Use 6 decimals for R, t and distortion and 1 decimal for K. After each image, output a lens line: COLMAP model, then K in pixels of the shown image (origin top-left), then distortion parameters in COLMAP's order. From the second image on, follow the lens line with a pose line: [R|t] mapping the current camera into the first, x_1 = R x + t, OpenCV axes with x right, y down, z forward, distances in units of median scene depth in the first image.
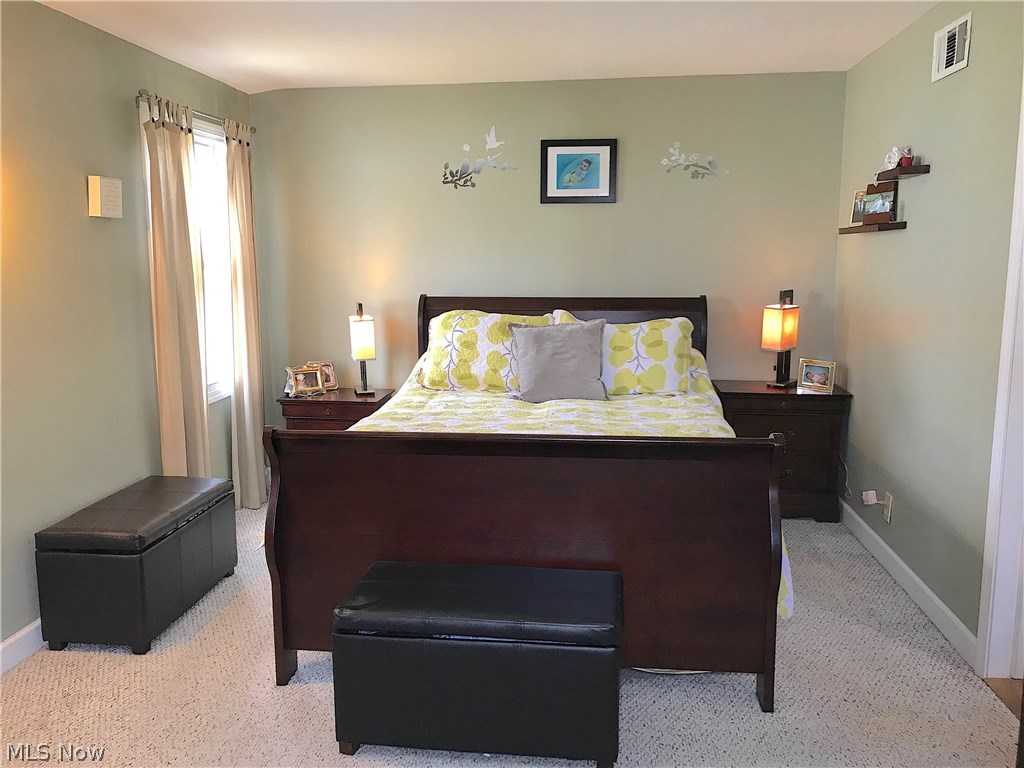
lens RADIAL K [[834.5, 0, 512.4], [0, 834.5, 382.4], [0, 0, 1]] dist [0.016809, -0.018820]
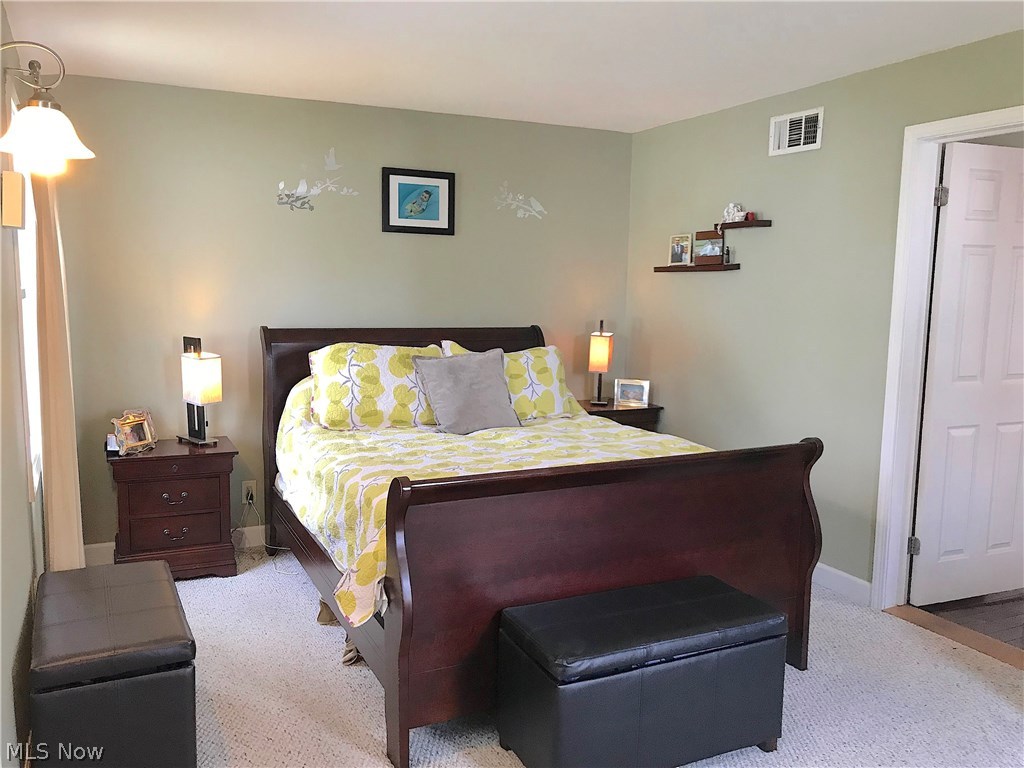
lens RADIAL K [[834.5, 0, 512.9], [0, 834.5, 386.6], [0, 0, 1]] dist [0.016809, -0.018820]
pose [[0.836676, -0.050344, 0.545379, -0.425649], [0.067045, 0.997692, -0.010759, -0.016389], [-0.543579, 0.045566, 0.838121, 0.128002]]
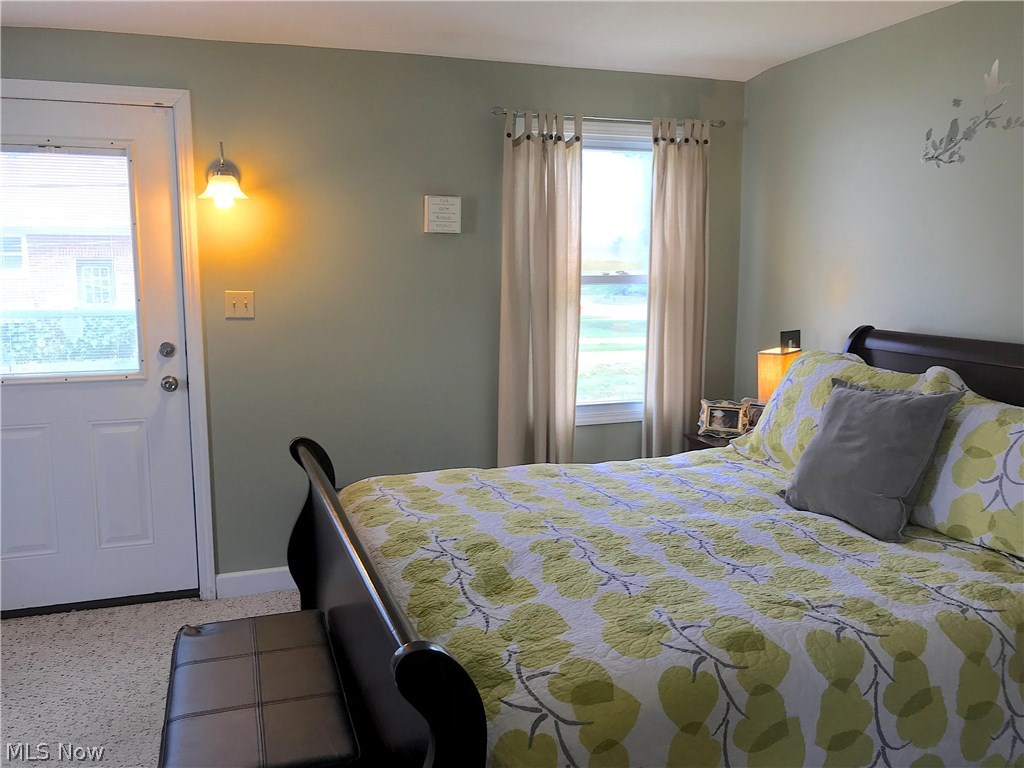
lens RADIAL K [[834.5, 0, 513.6], [0, 834.5, 382.0], [0, 0, 1]] dist [0.016809, -0.018820]
pose [[0.434203, 0.129415, -0.891470, 0.444509], [-0.142098, 0.987076, 0.074084, -0.078914], [0.889537, 0.094509, 0.446982, 0.492463]]
